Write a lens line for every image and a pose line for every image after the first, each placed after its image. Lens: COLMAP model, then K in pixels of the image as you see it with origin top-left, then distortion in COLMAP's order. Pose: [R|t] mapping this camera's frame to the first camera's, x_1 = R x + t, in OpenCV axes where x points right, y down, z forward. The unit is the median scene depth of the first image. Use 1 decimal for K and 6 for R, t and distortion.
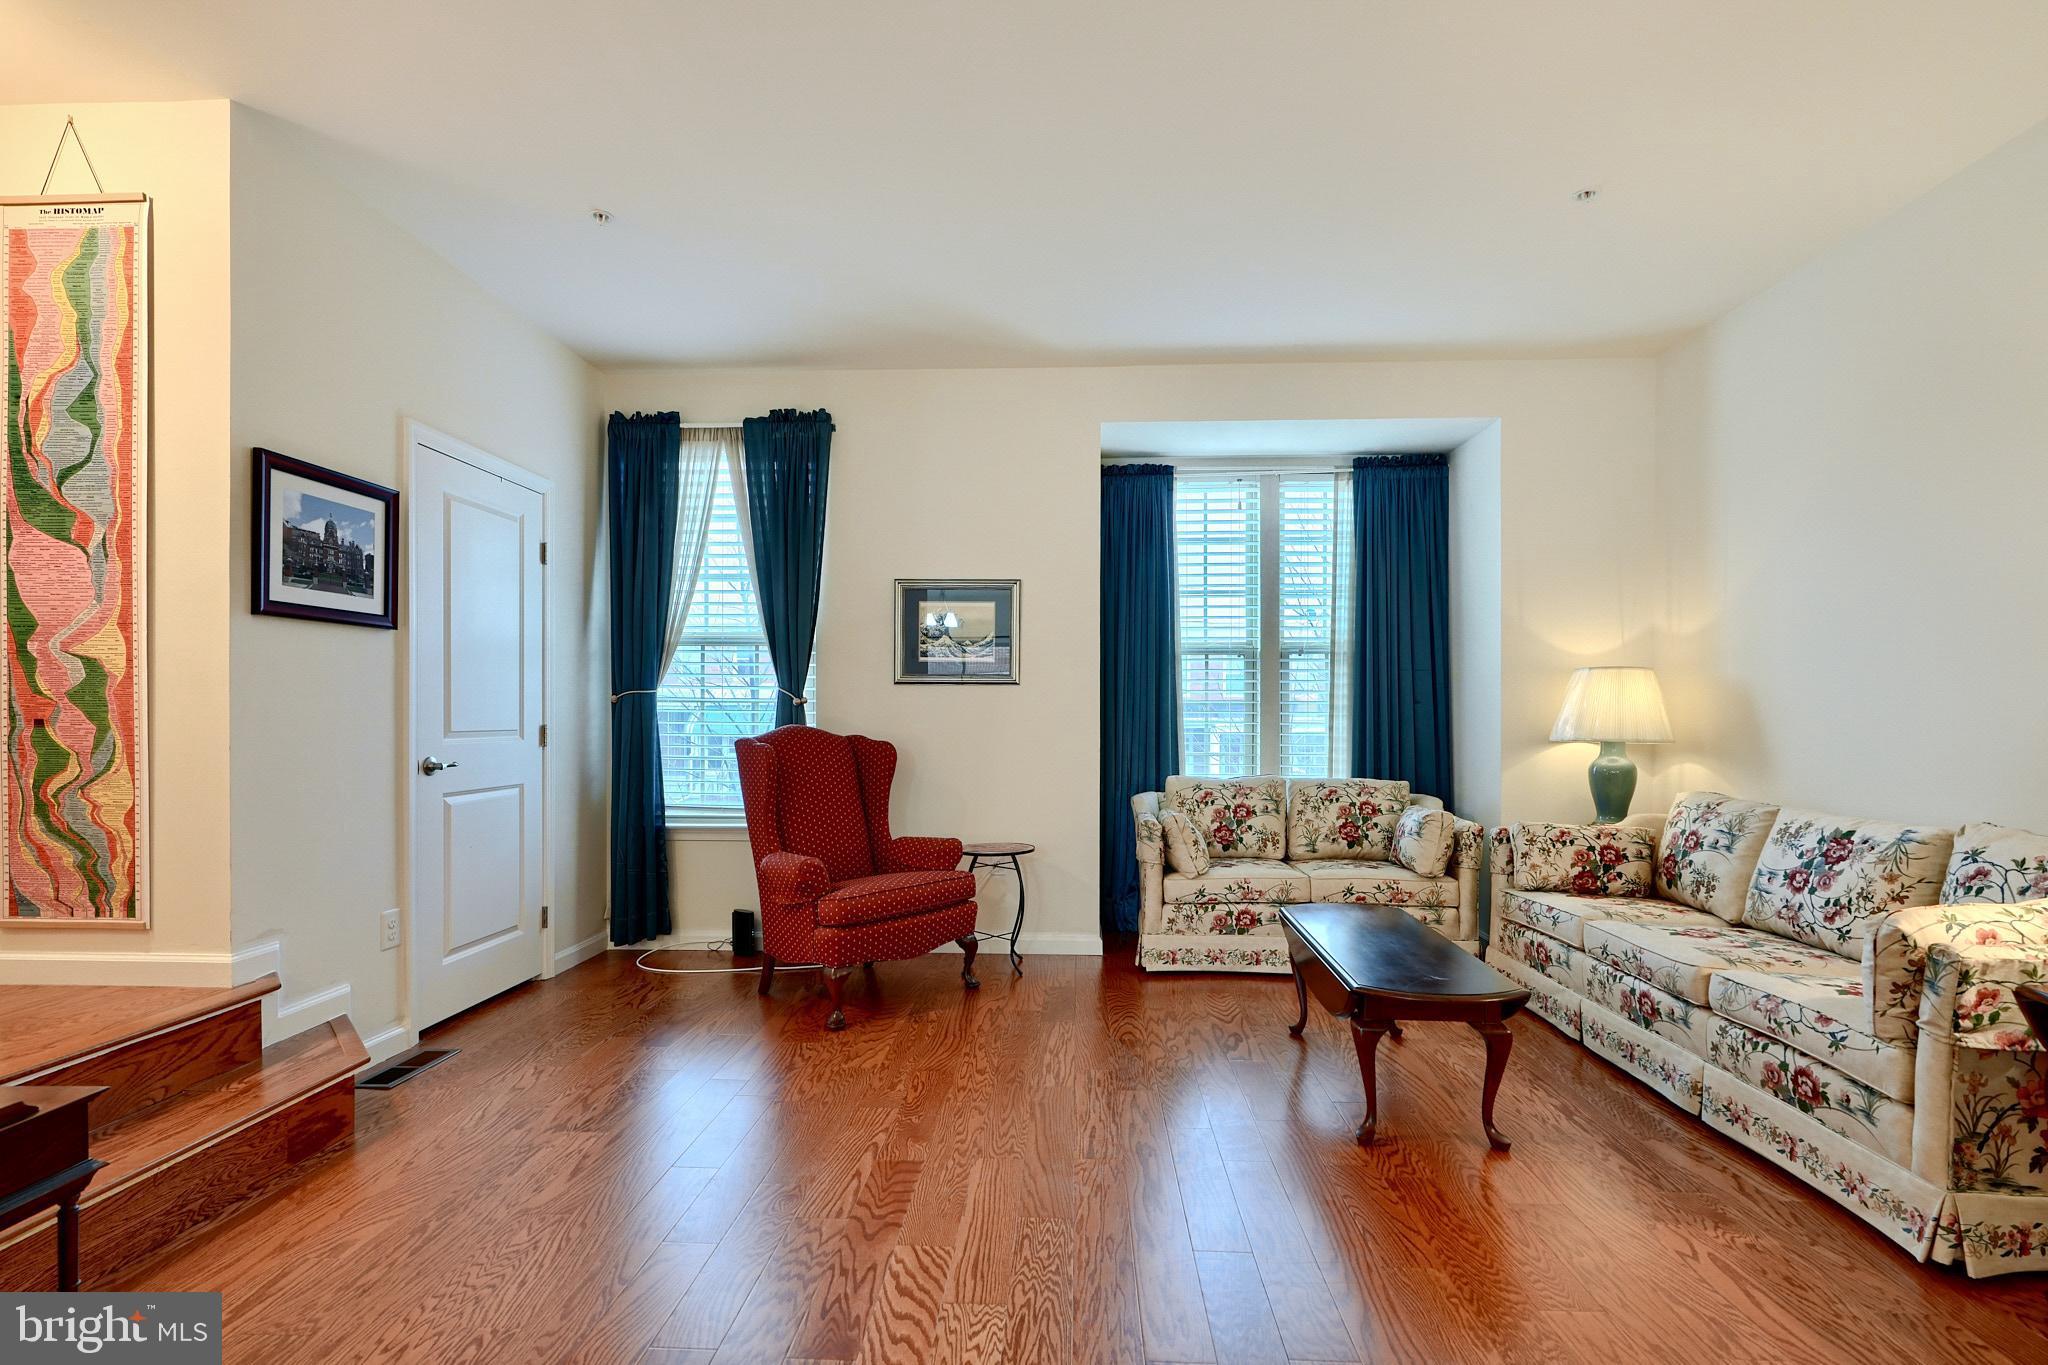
lens RADIAL K [[949.3, 0, 1031.8], [0, 949.3, 731.1], [0, 0, 1]] dist [-0.002460, 0.000000]
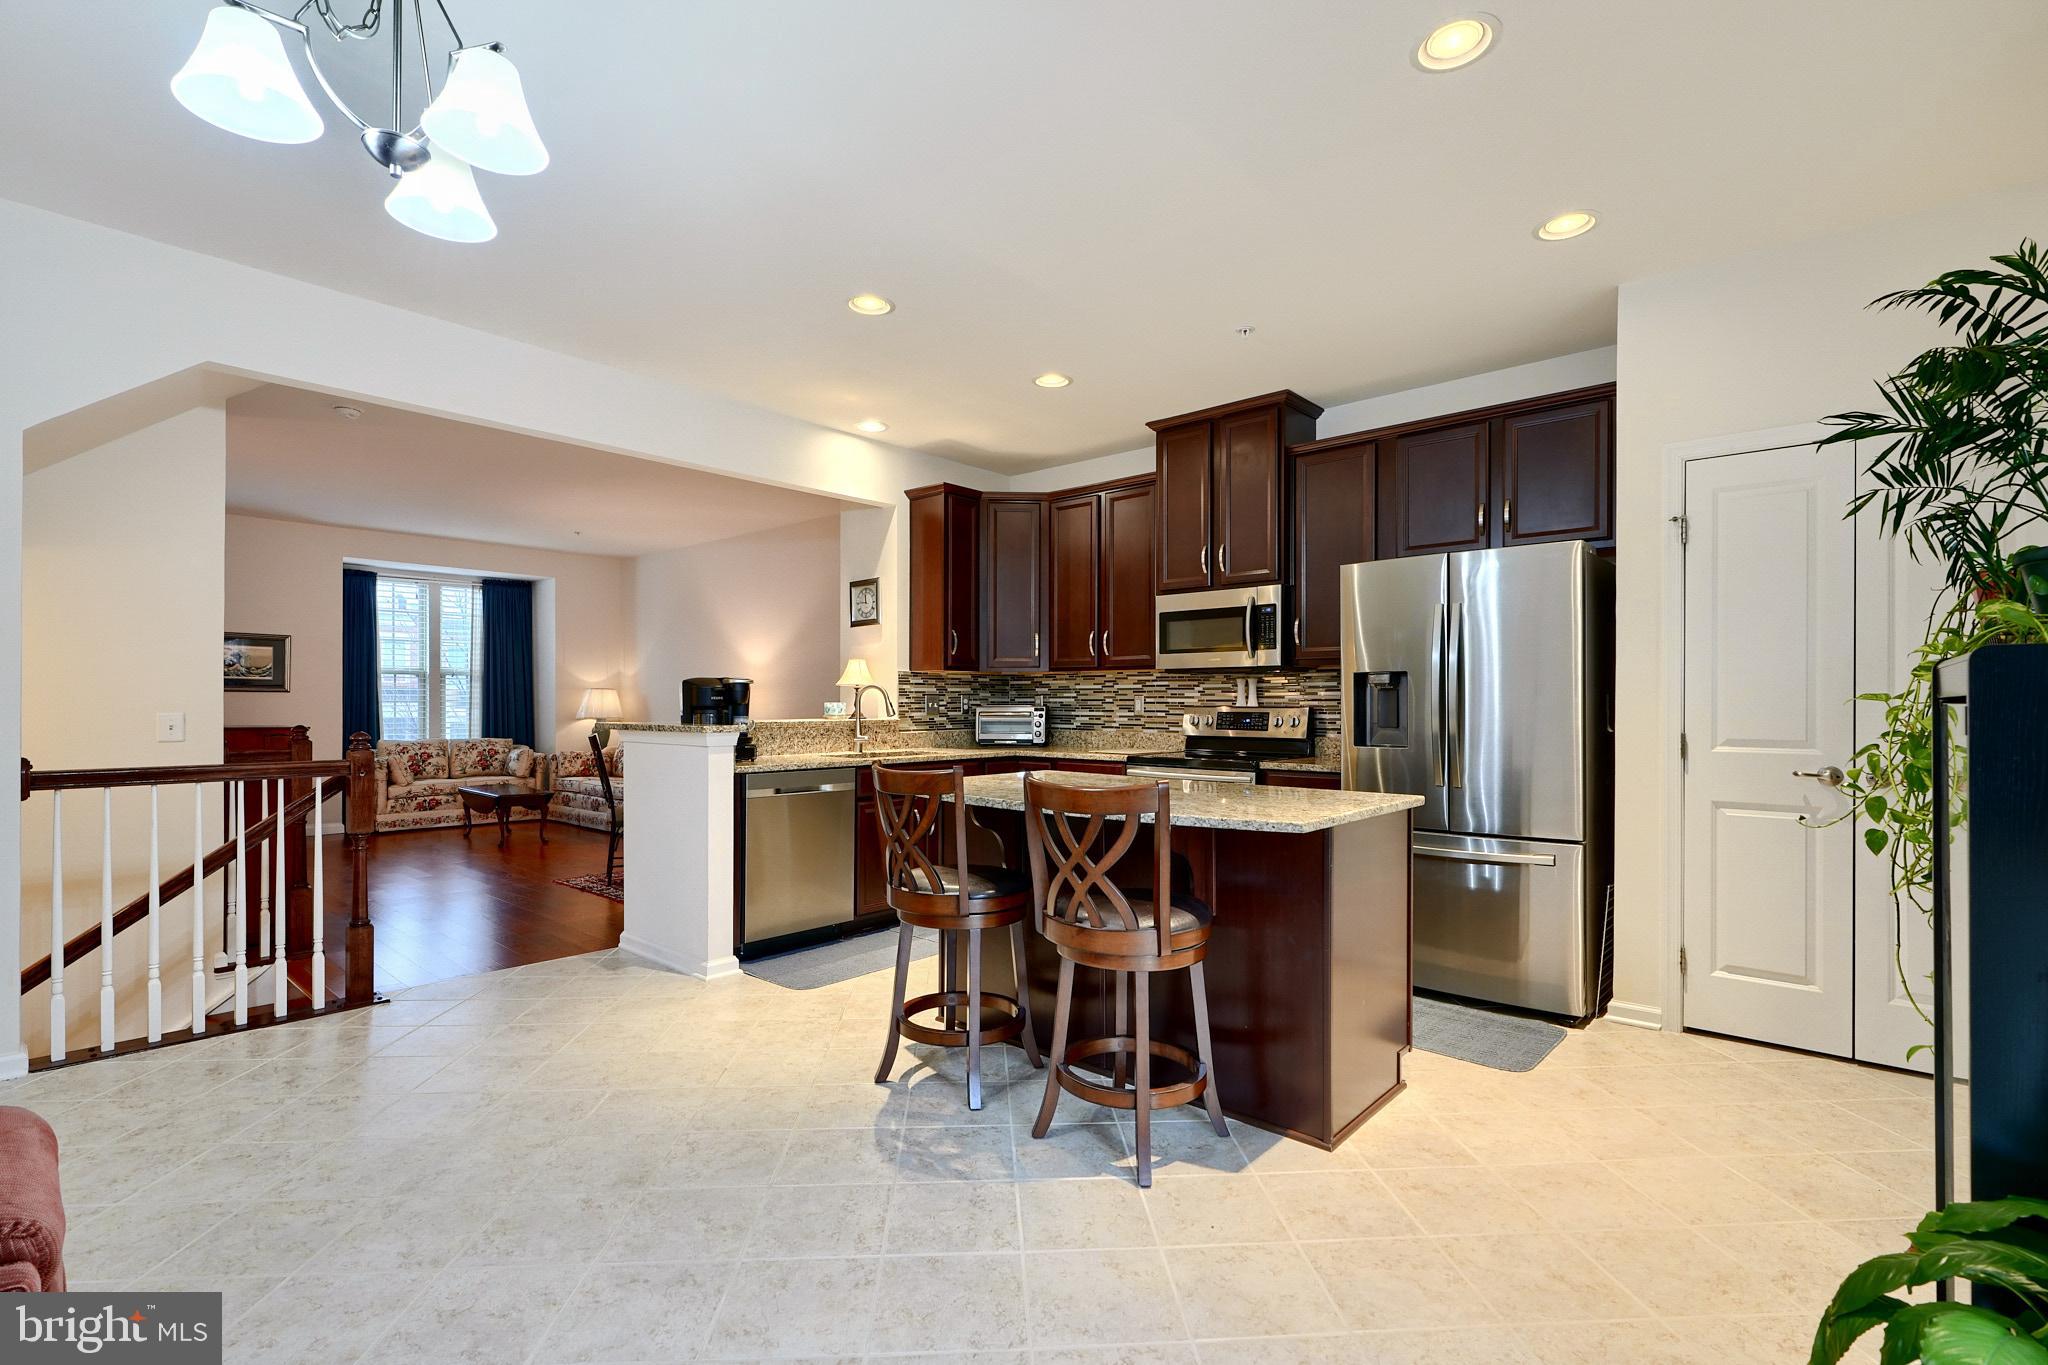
lens RADIAL K [[927.7, 0, 1024.8], [0, 927.7, 698.3], [0, 0, 1]] dist [0.003973, -0.000388]
pose [[0.628648, 0.003421, 0.777683, -0.518748], [0.009249, 0.999887, -0.011875, -0.002140], [-0.777635, 0.014658, 0.628545, -1.247858]]
